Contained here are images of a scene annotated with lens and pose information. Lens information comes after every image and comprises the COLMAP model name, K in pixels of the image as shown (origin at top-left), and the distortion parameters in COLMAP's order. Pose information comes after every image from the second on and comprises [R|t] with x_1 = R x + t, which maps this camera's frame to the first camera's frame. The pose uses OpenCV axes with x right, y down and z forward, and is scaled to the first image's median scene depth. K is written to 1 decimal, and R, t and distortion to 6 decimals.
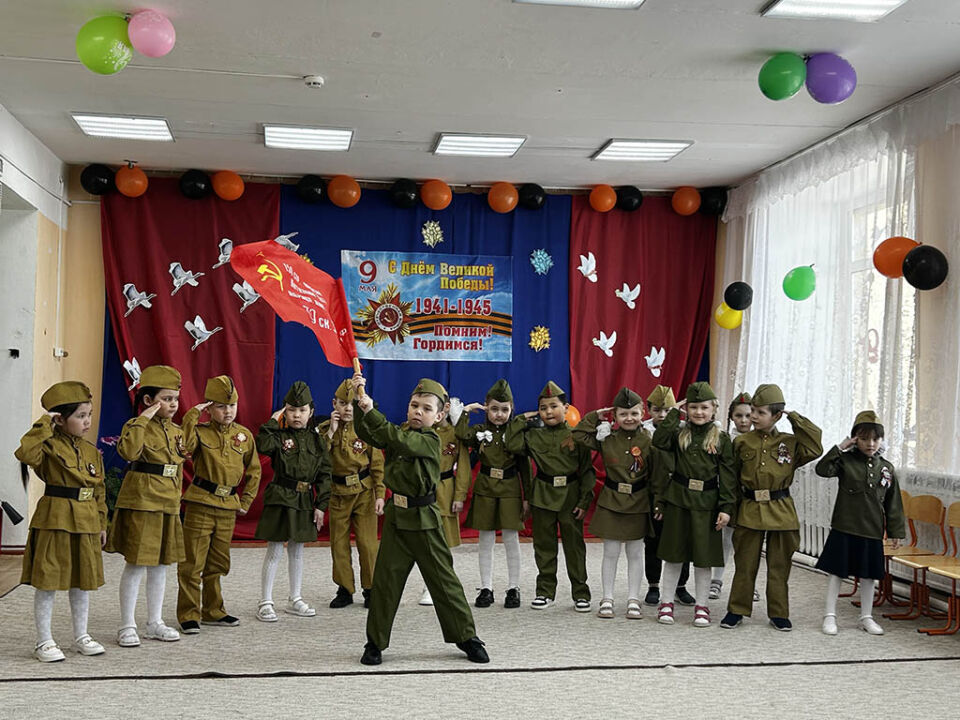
lens RADIAL K [[1092.2, 0, 478.1], [0, 1092.2, 364.5], [0, 0, 1]] dist [0.134706, 0.000000]
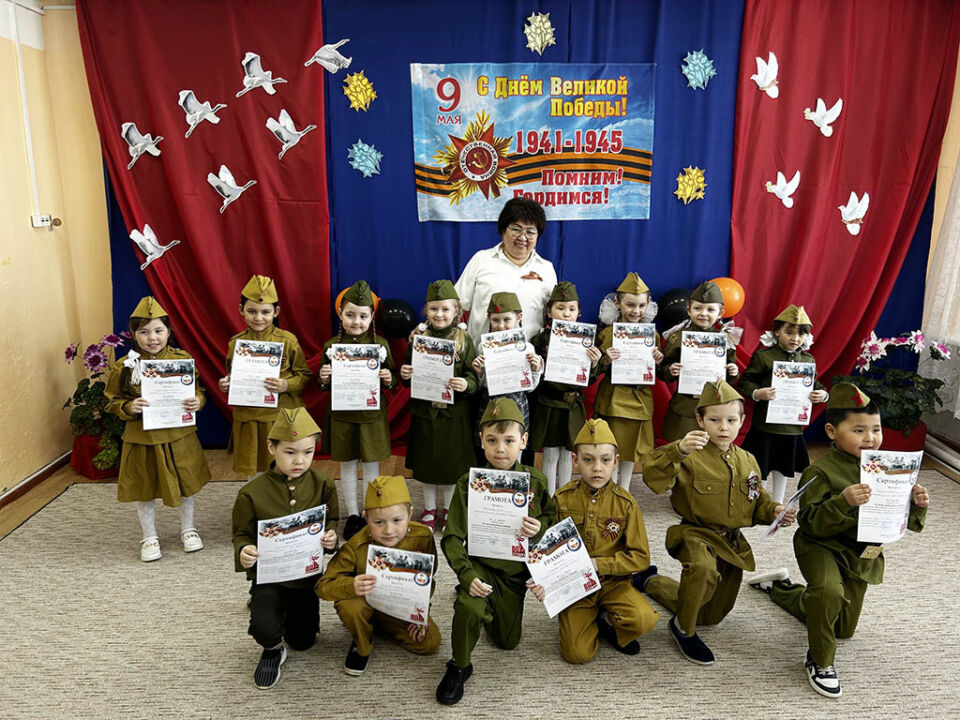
lens RADIAL K [[715.4, 0, 473.0], [0, 715.4, 355.7], [0, 0, 1]] dist [0.067236, -0.085177]
pose [[0.991230, 0.009618, -0.131794, -0.021817], [0.021697, 0.971967, 0.234115, -0.029323], [0.130351, -0.234921, 0.963234, 0.514364]]
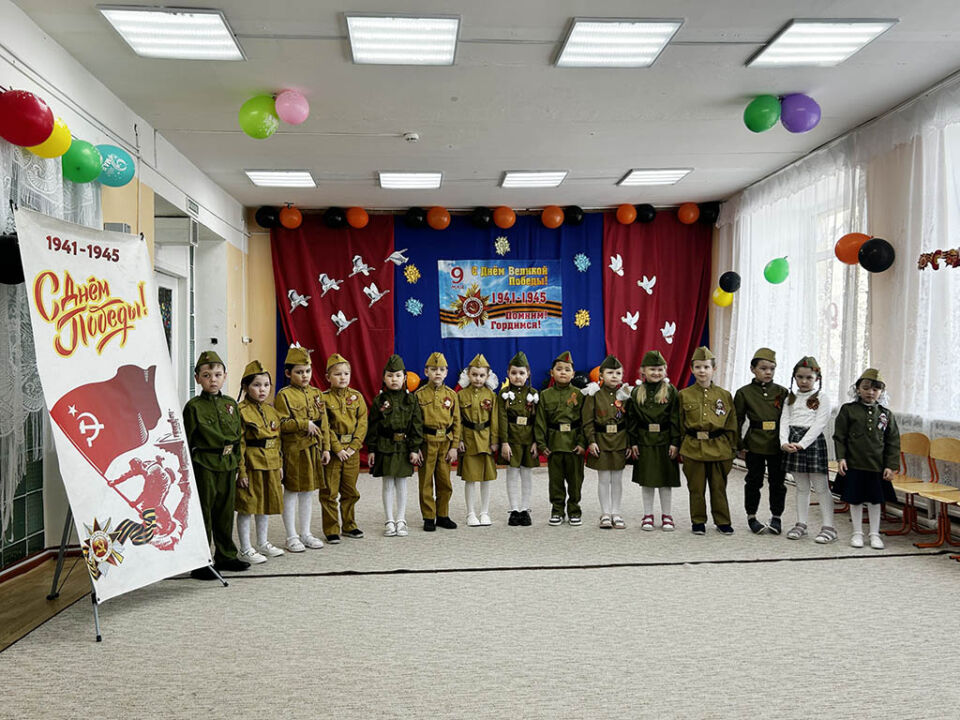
lens RADIAL K [[778.5, 0, 479.6], [0, 778.5, 361.3], [0, 0, 1]] dist [0.103312, -0.034720]
pose [[0.996656, -0.029289, -0.076277, 0.000605], [0.031433, 0.999140, 0.027058, -0.000583], [0.075419, -0.029366, 0.996719, 0.006798]]
